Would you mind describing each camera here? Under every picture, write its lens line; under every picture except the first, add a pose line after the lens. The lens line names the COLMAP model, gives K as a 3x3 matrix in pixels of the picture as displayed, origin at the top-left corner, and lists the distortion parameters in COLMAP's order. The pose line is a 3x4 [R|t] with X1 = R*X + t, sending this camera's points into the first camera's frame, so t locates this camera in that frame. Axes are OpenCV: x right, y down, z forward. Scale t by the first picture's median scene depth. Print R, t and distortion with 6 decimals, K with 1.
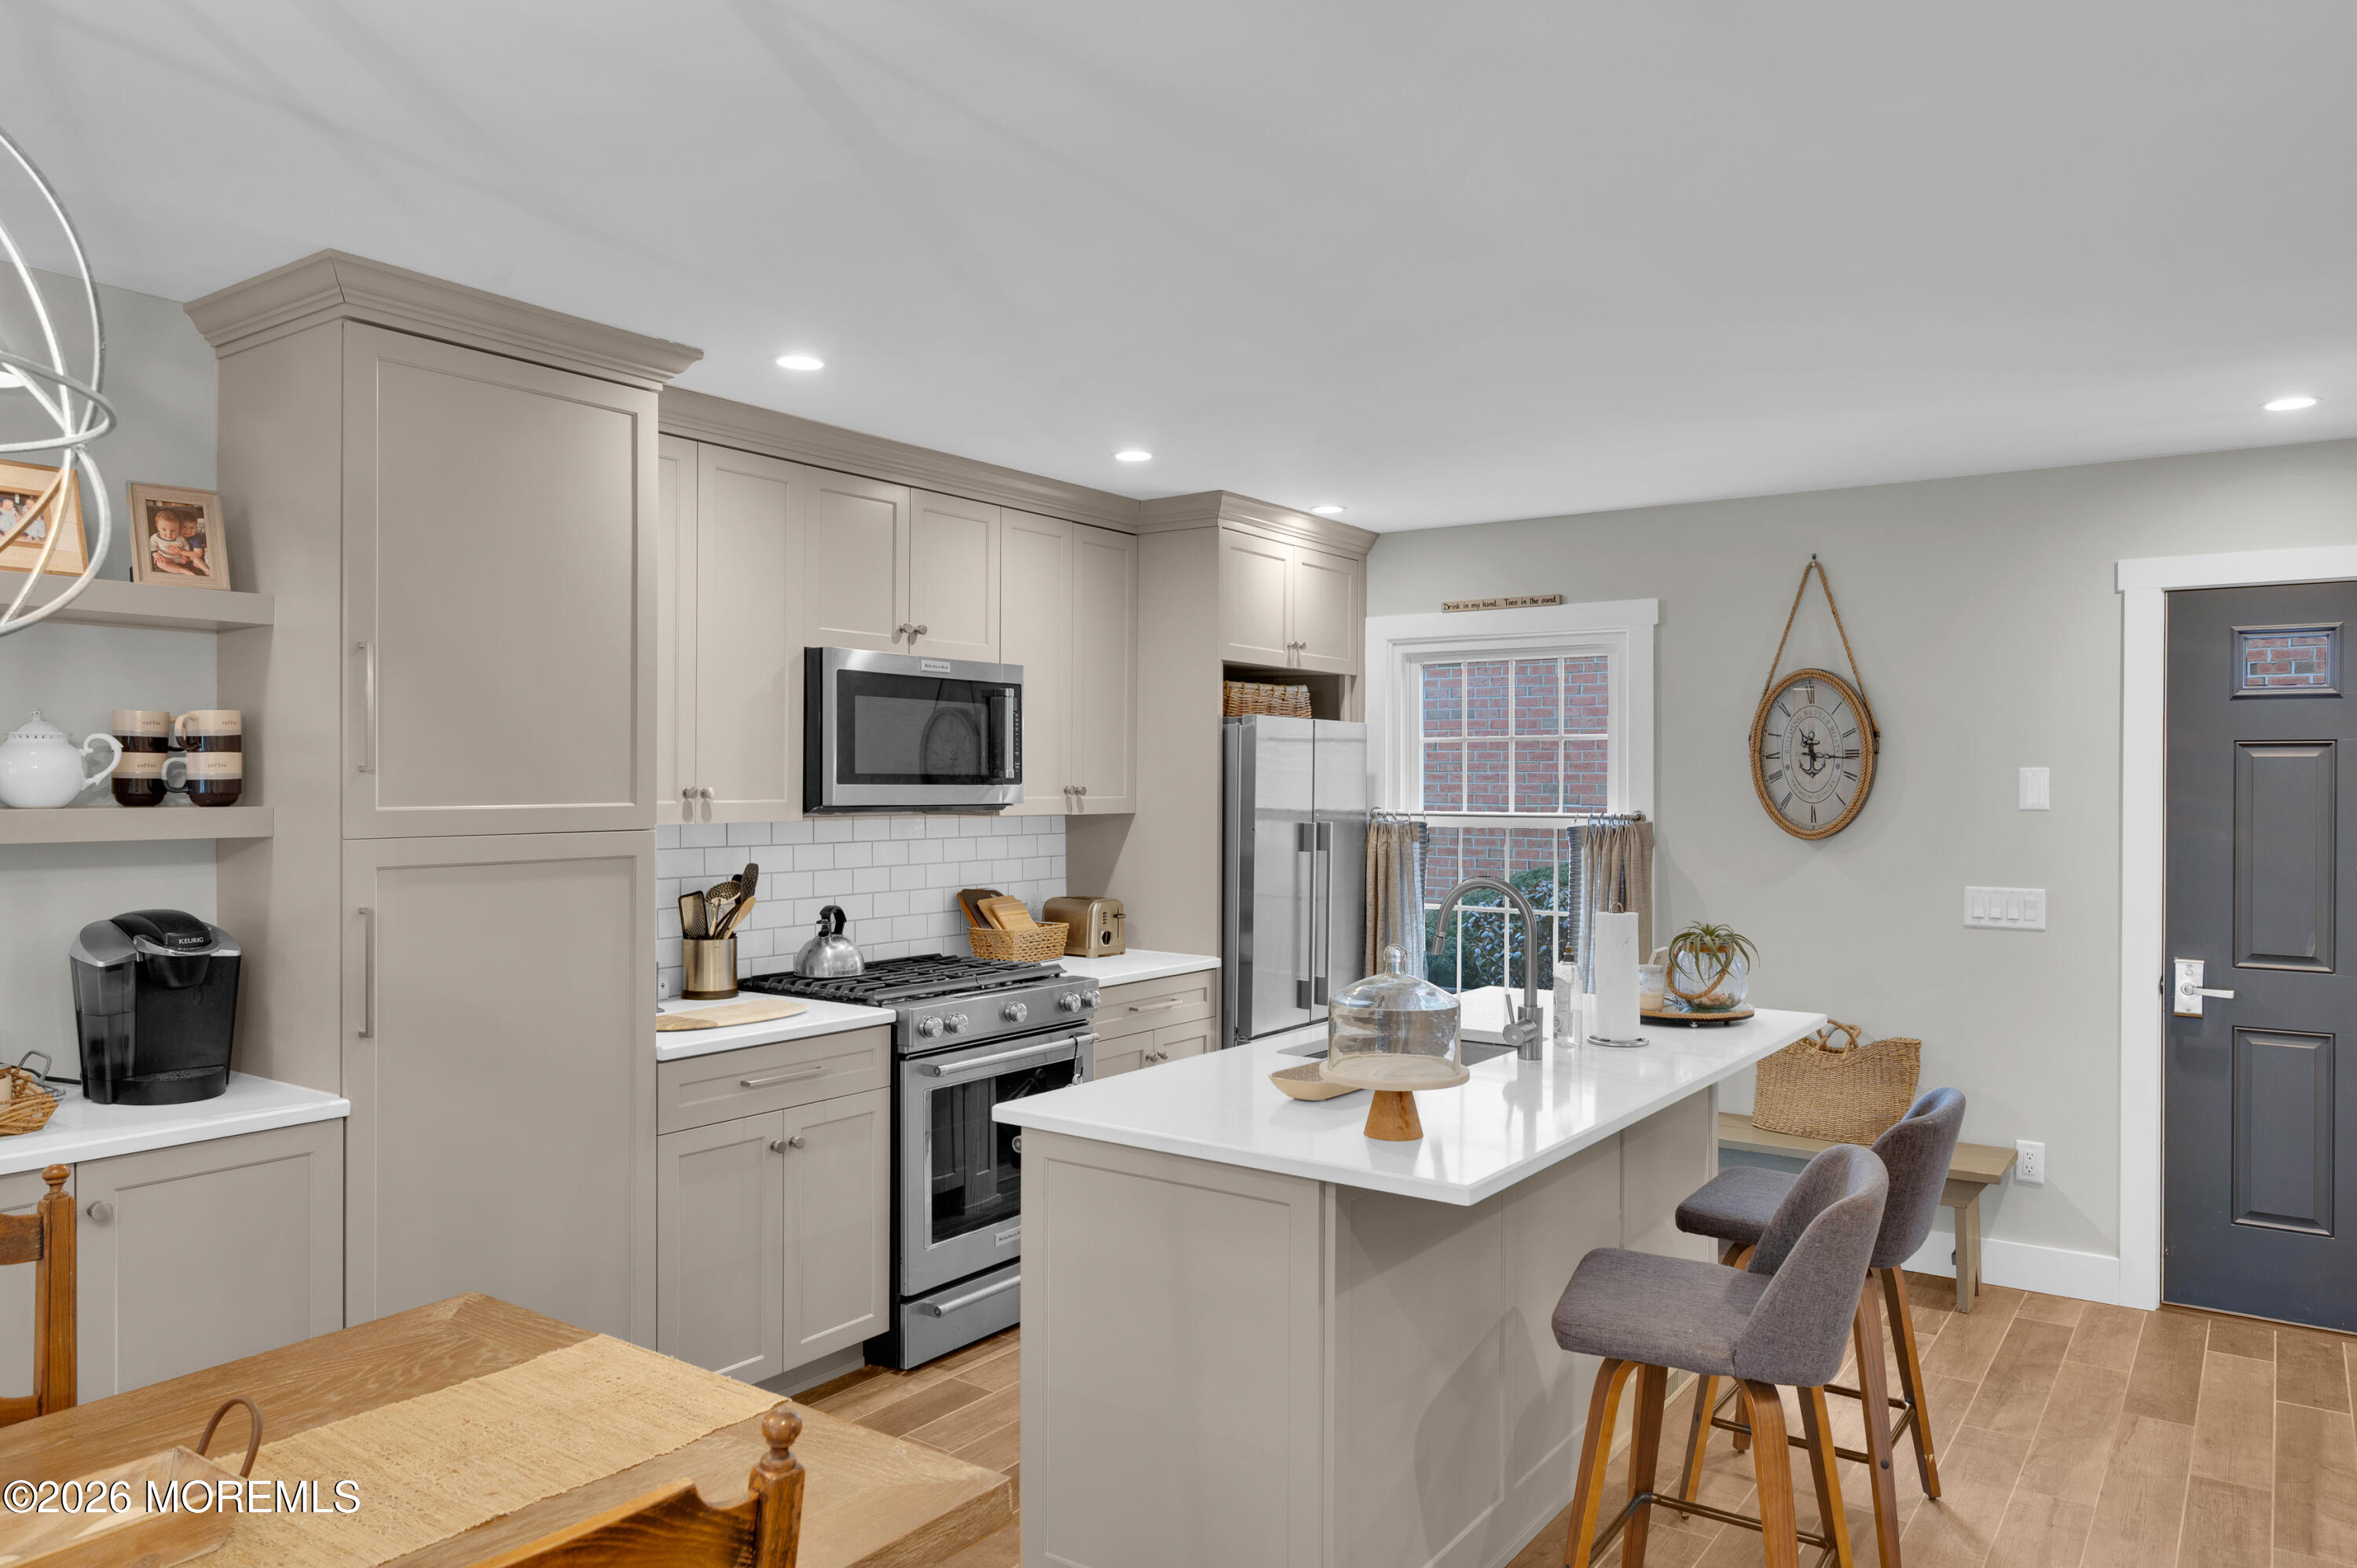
lens RADIAL K [[1544.8, 0, 1178.5], [0, 1544.8, 784.0], [0, 0, 1]] dist [-0.001210, 0.001161]
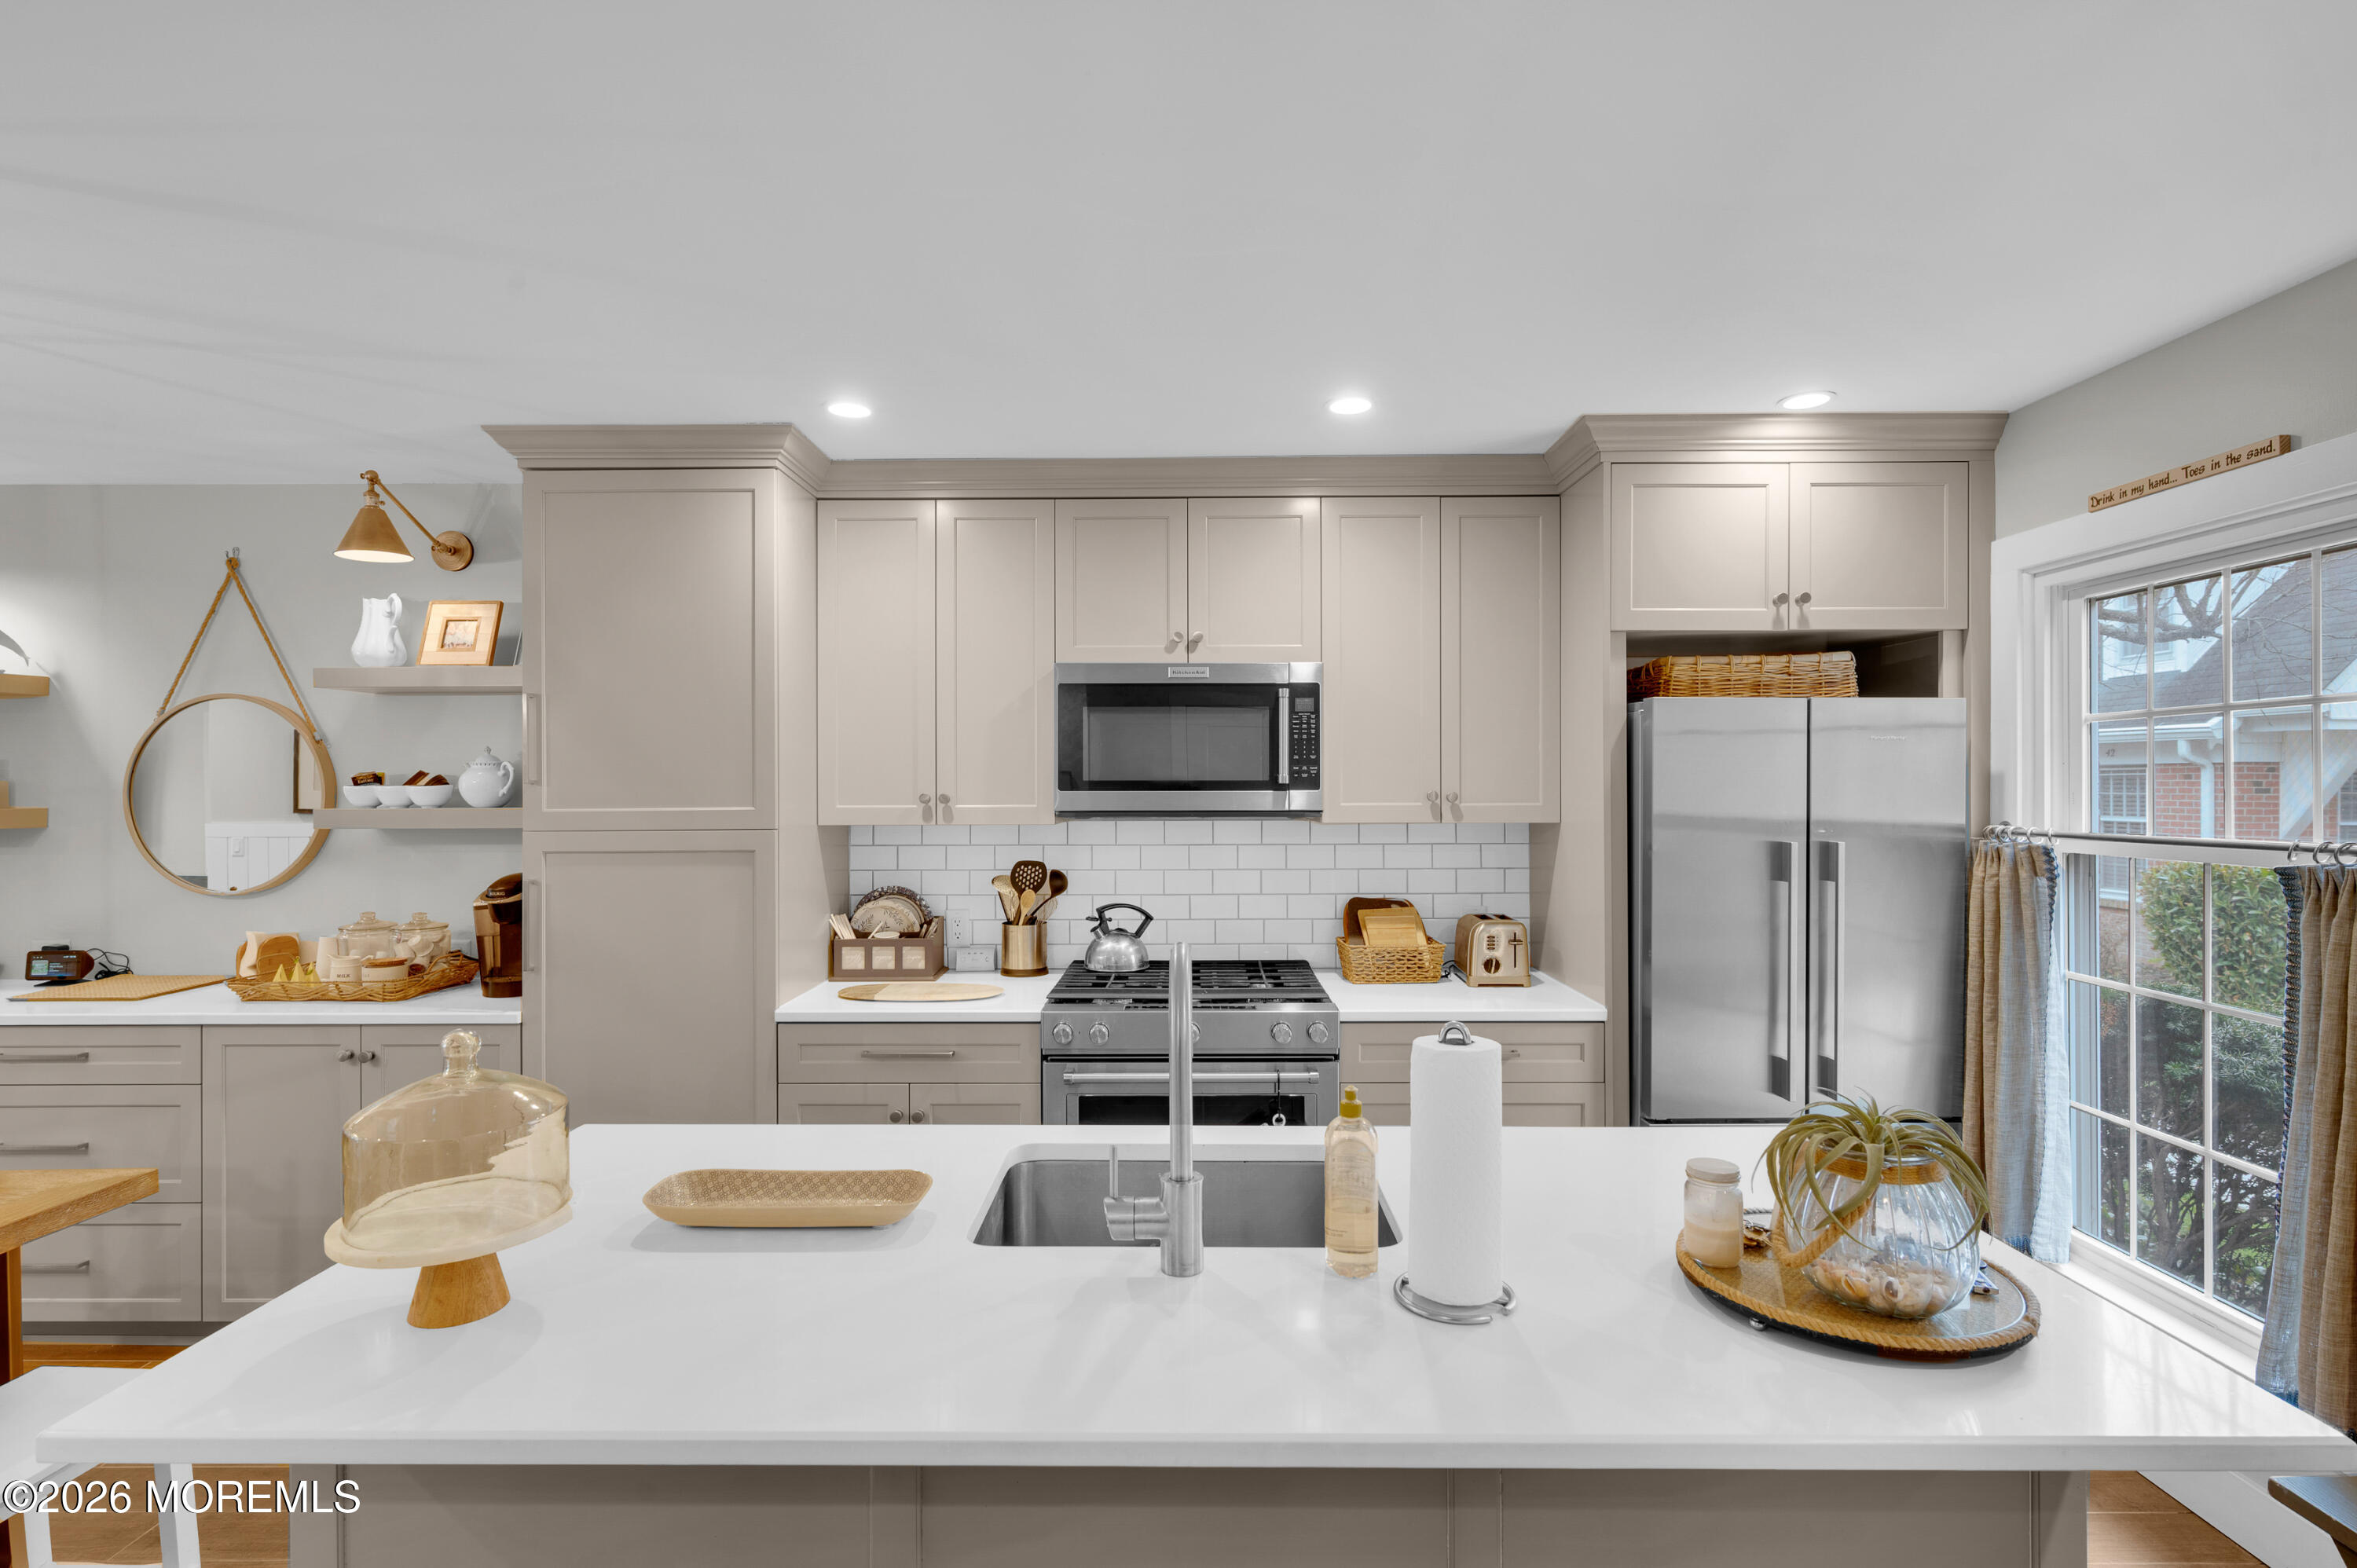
lens RADIAL K [[1125.6, 0, 1178.5], [0, 1125.6, 784.0], [0, 0, 1]] dist [-0.000221, -0.000311]
pose [[0.578892, -0.006616, -0.815377, 0.385219], [0.003677, 0.999978, -0.005503, 0.000055], [0.815396, 0.000187, 0.578904, 0.511586]]
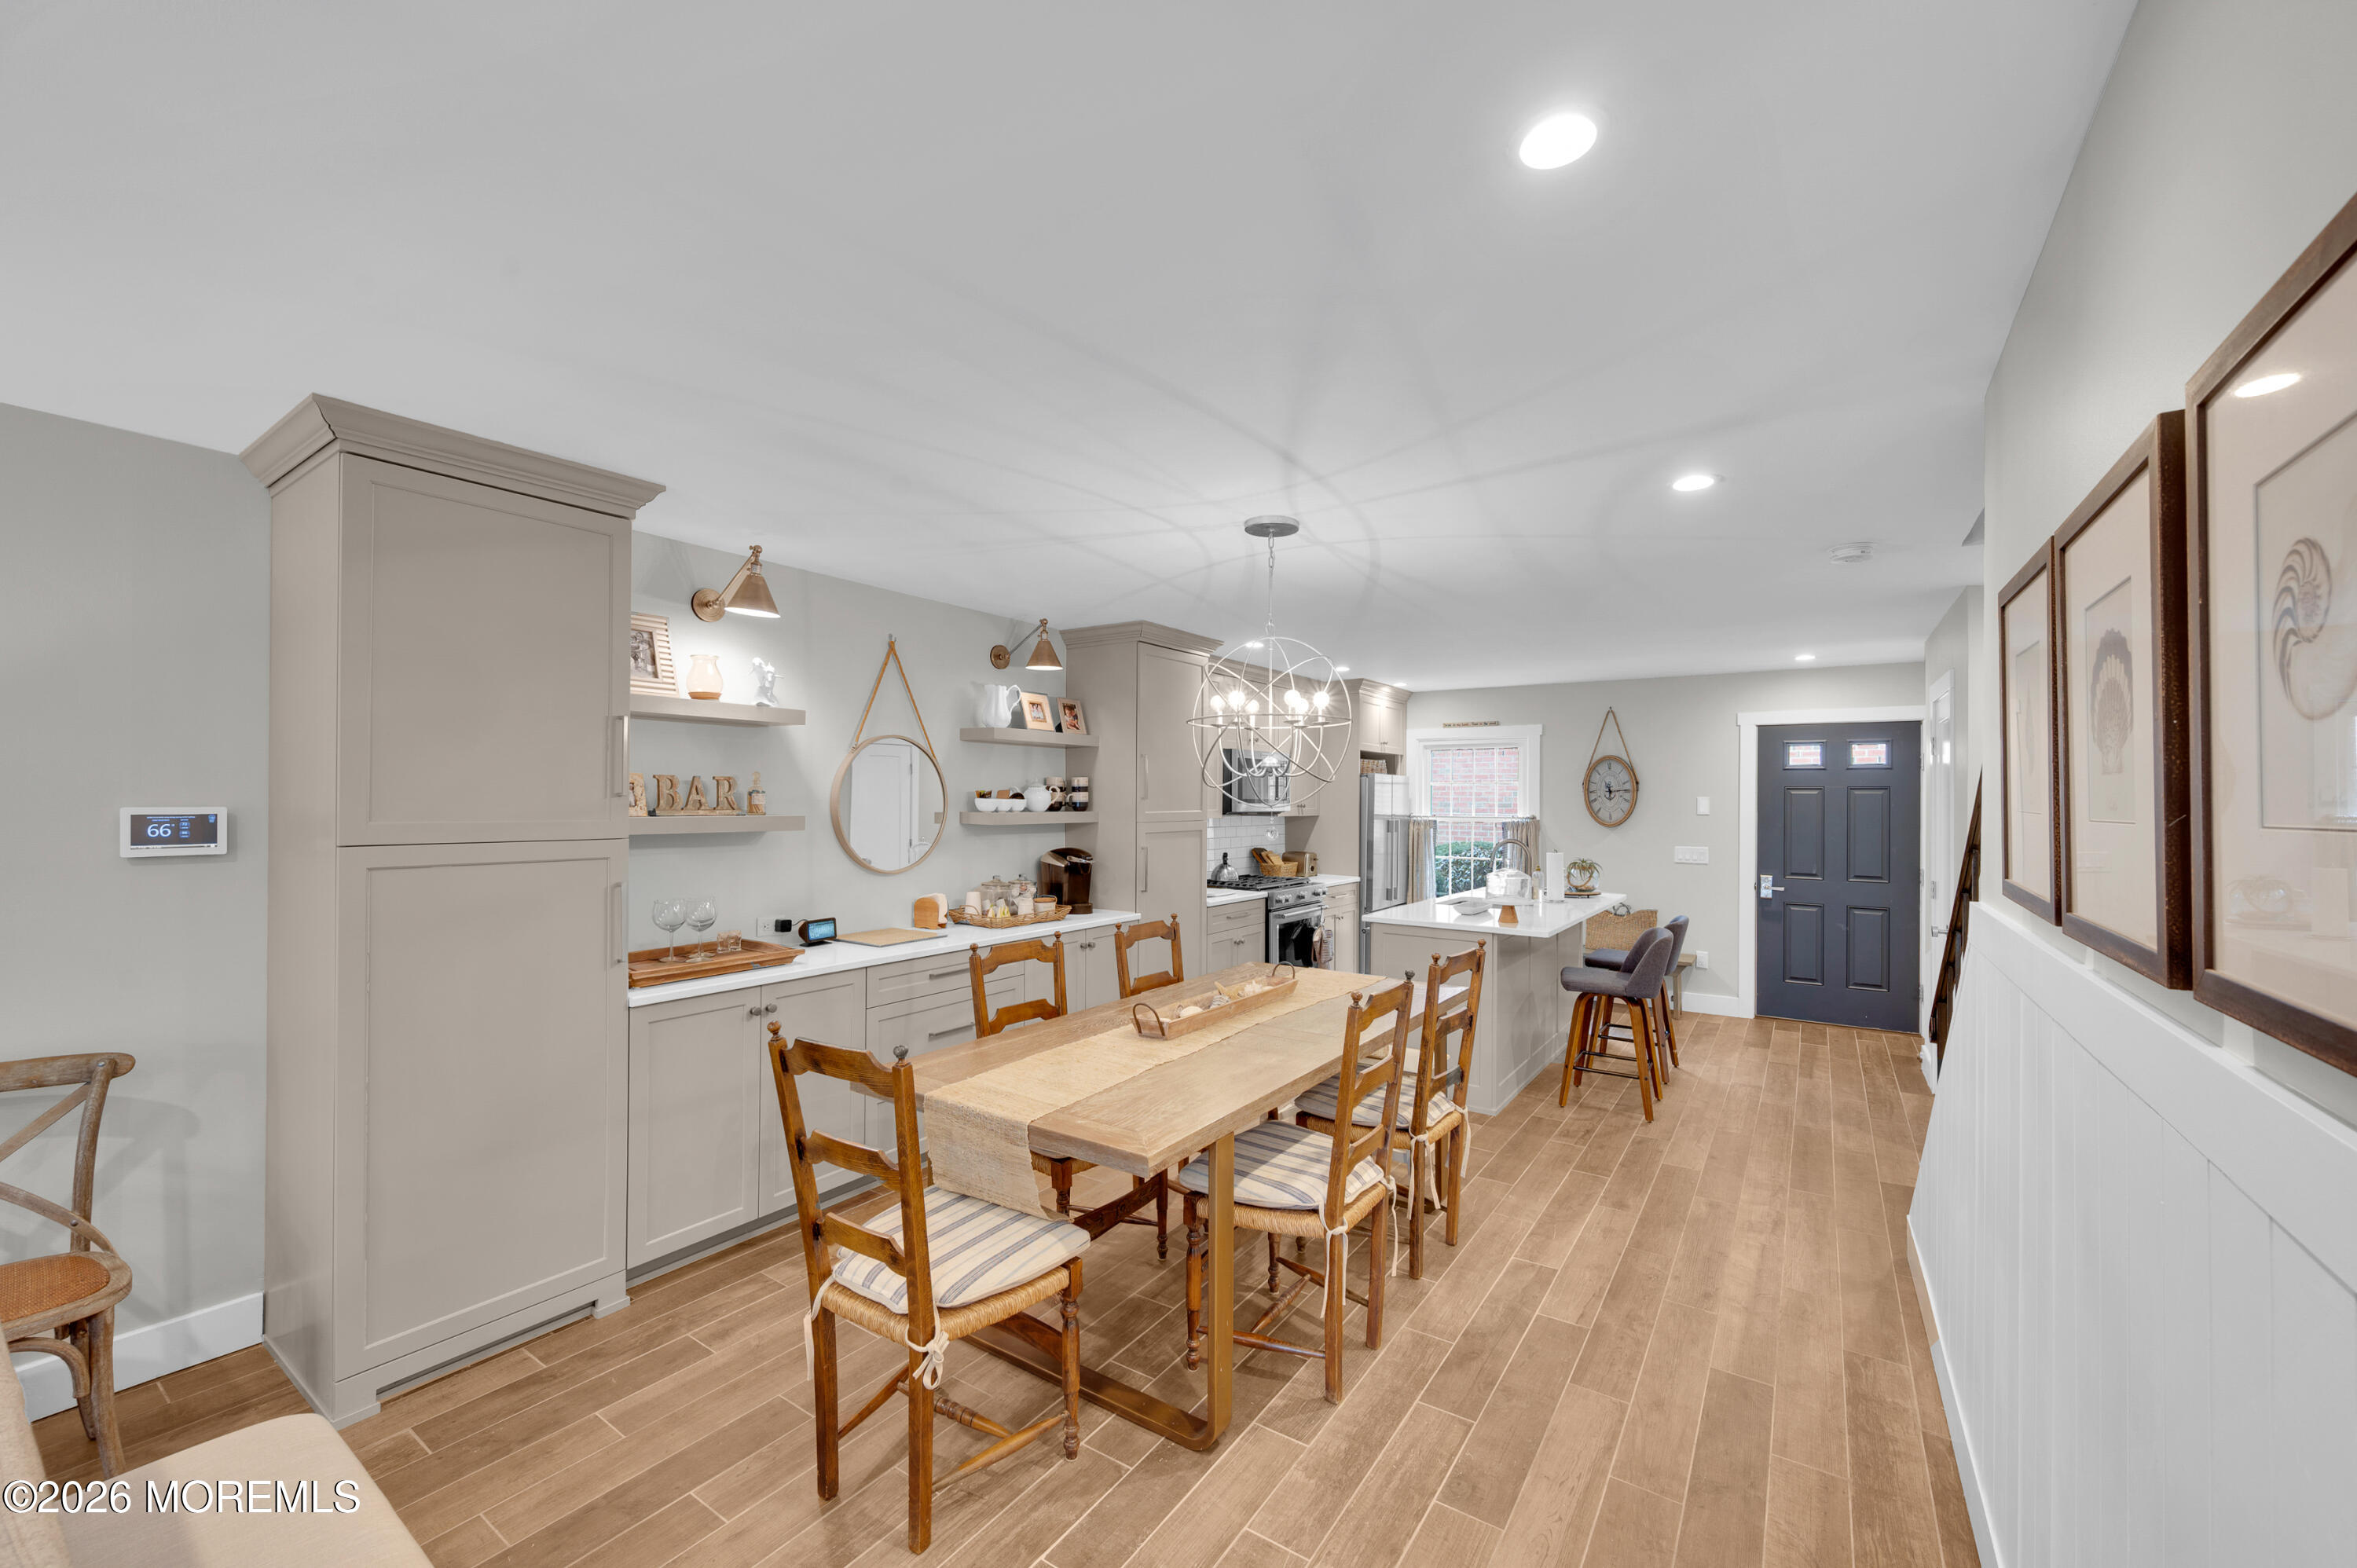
lens RADIAL K [[931.9, 0, 1189.6], [0, 931.9, 790.5], [0, 0, 1]] dist [-0.000726, -0.000014]
pose [[0.999561, 0.002738, 0.029510, -0.283748], [-0.002428, 0.999942, -0.010537, -0.003670], [-0.029537, 0.010461, 0.999509, -0.421030]]
